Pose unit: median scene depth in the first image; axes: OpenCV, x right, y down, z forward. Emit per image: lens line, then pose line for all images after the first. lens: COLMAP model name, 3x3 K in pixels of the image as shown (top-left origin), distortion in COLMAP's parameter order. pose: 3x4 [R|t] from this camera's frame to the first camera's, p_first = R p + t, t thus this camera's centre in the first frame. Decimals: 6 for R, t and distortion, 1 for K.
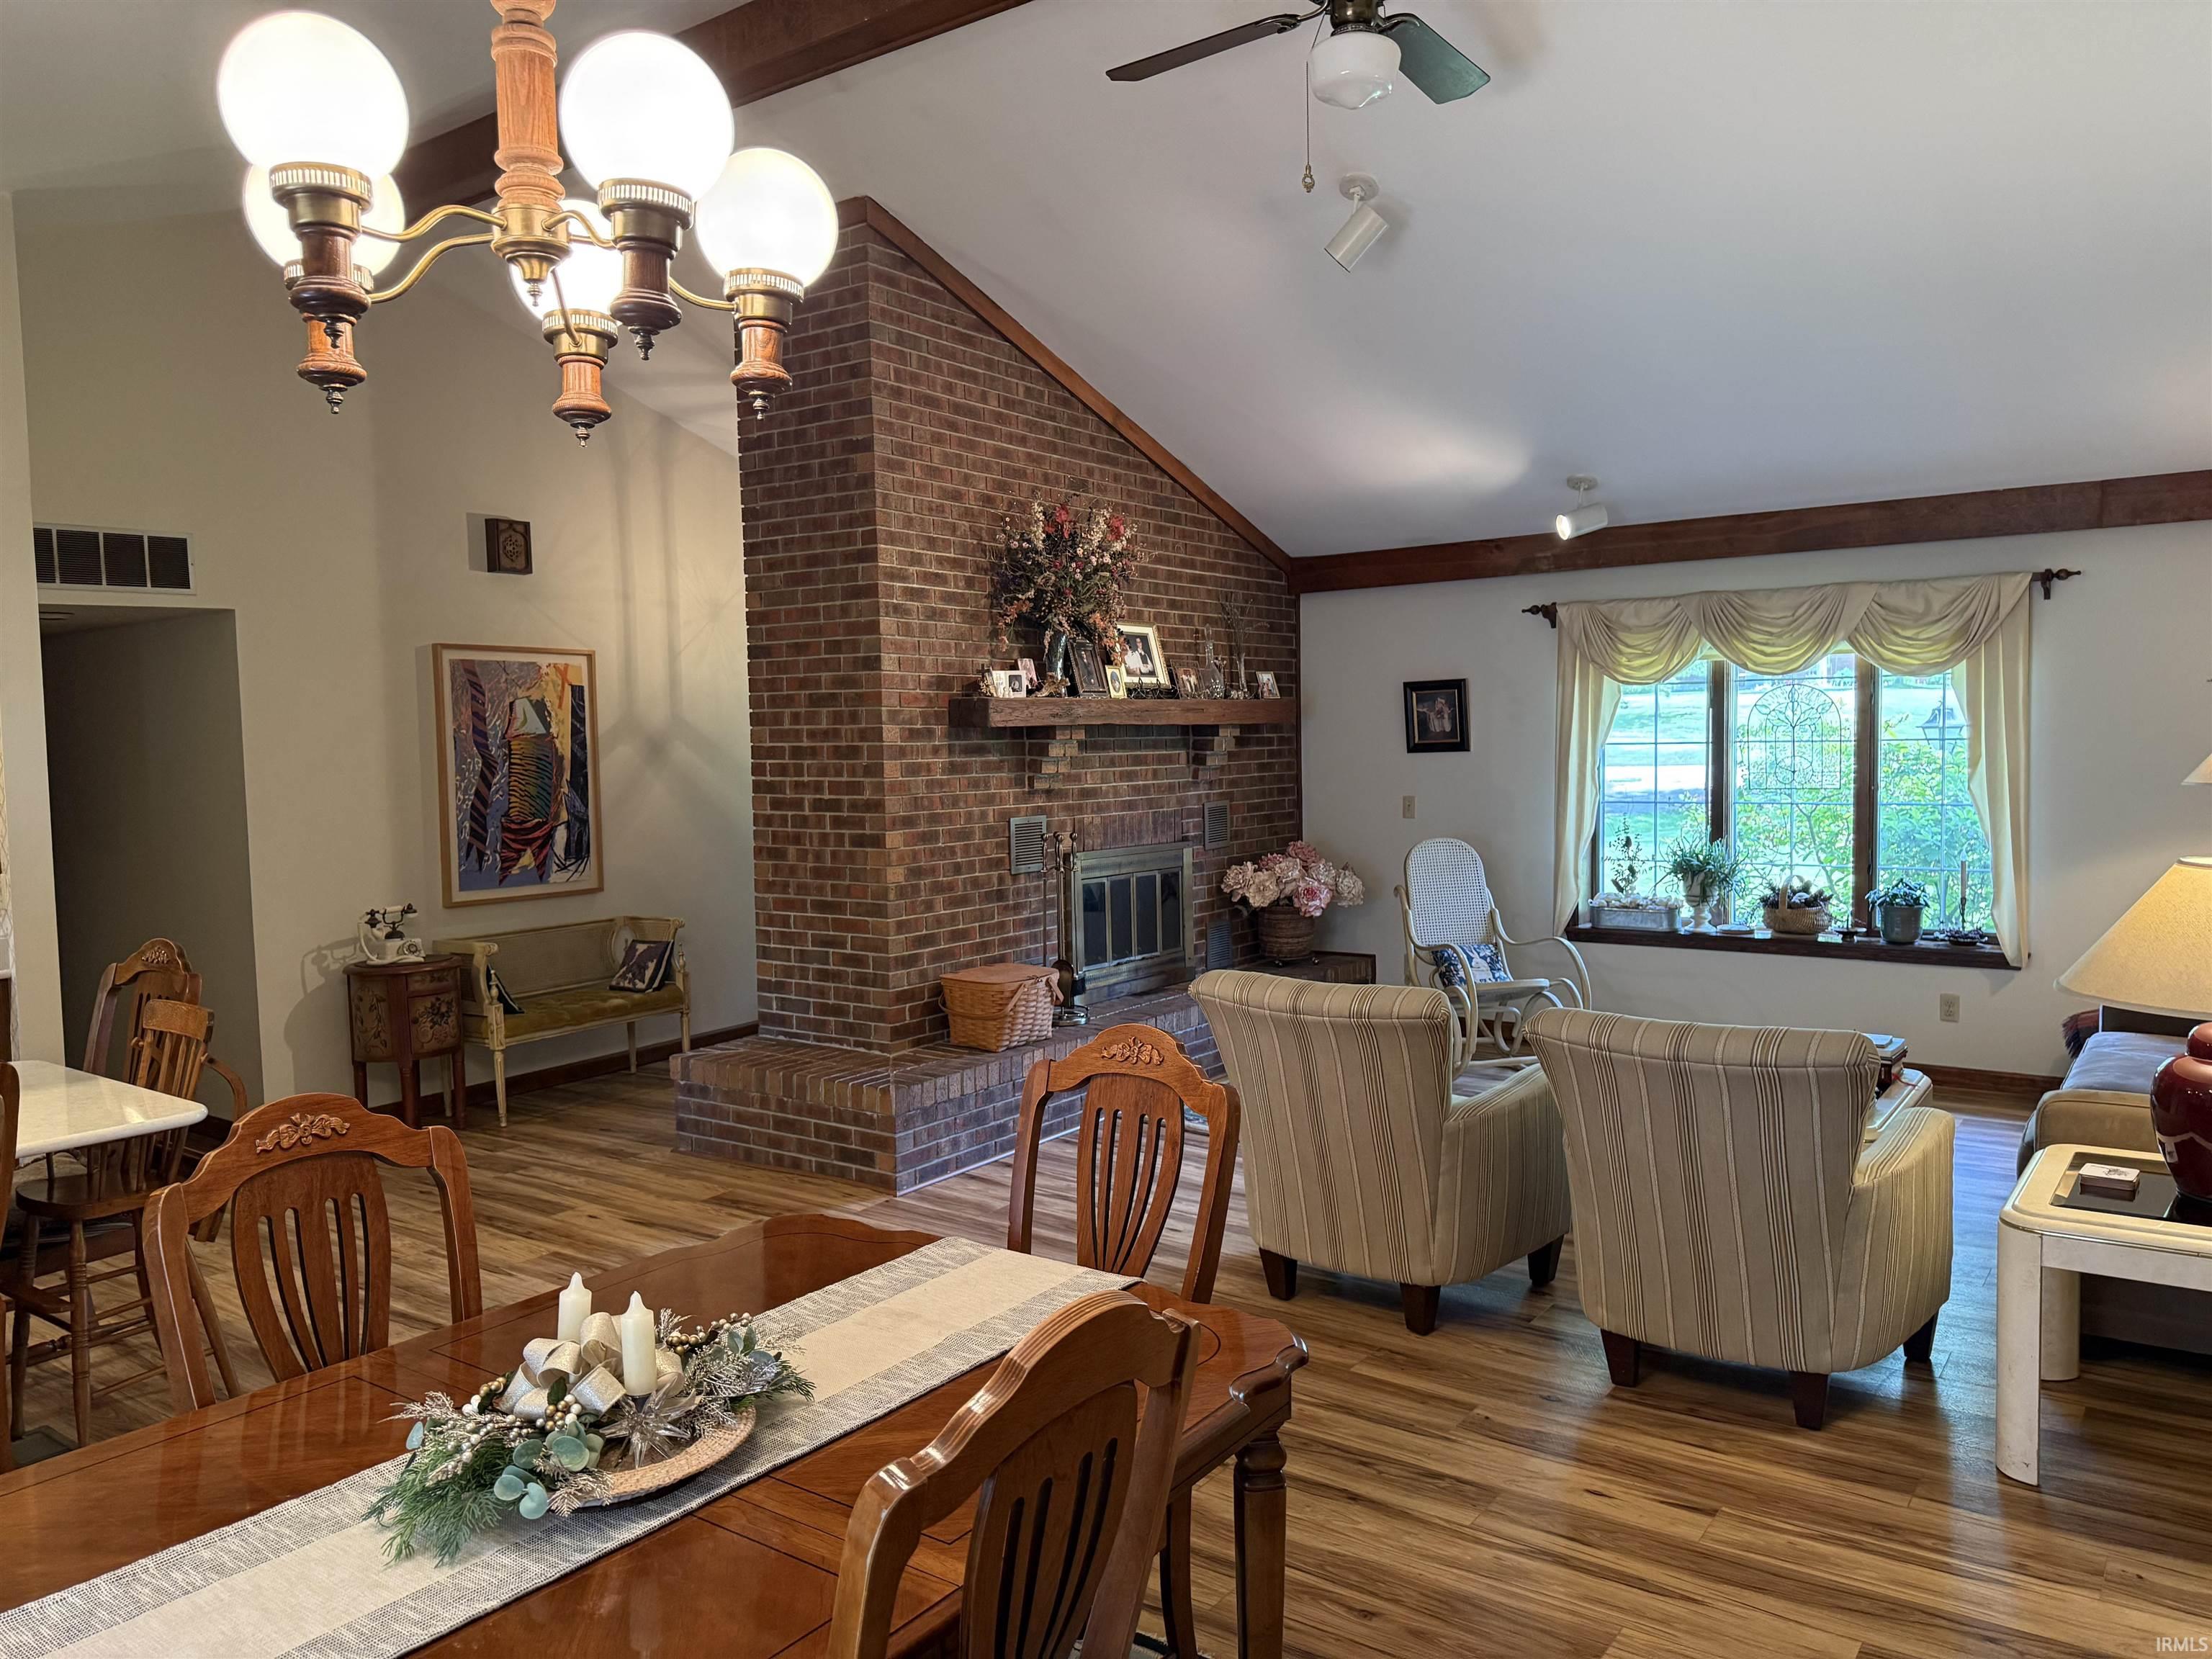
lens RADIAL K [[1546.9, 0, 1106.0], [0, 1546.9, 829.5], [0, 0, 1]] dist [0.086390, -0.113538]
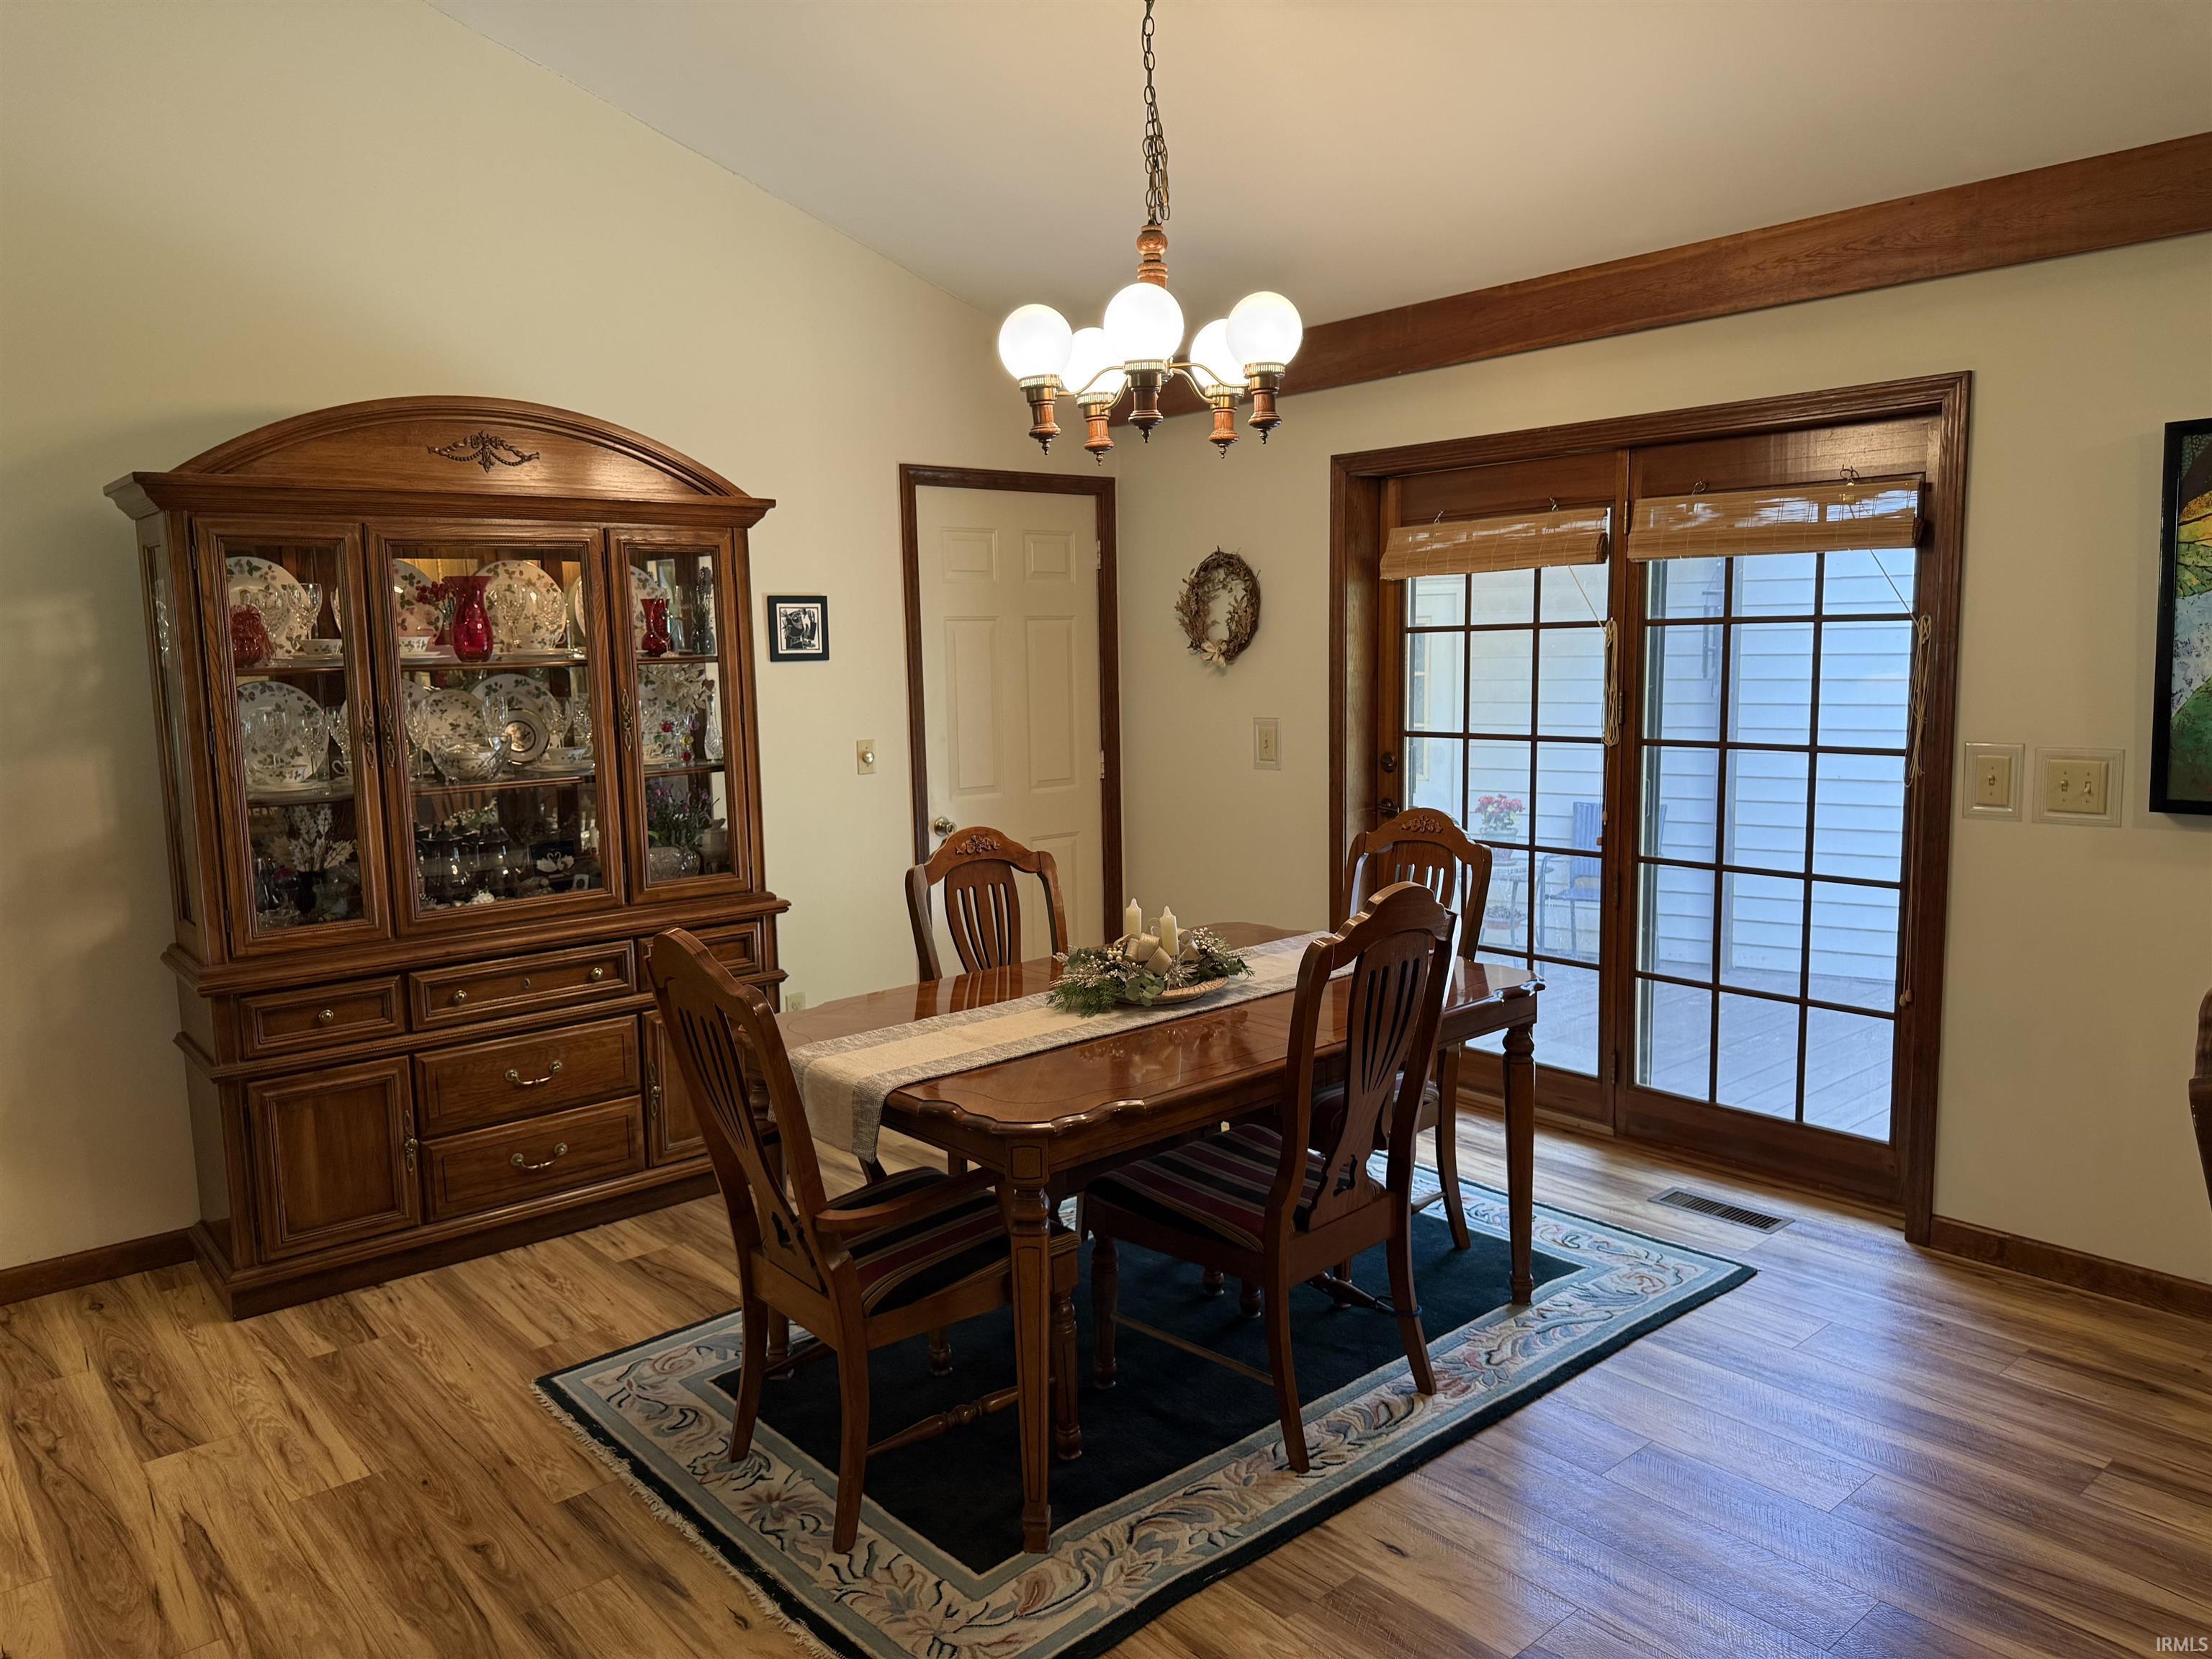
lens RADIAL K [[1546.9, 0, 1106.0], [0, 1546.9, 829.5], [0, 0, 1]] dist [0.086390, -0.113538]
pose [[-0.975936, 0.017041, 0.217389, -0.409537], [0.055245, 0.983738, 0.170902, -0.075818], [-0.210942, 0.178799, -0.961007, 1.696494]]
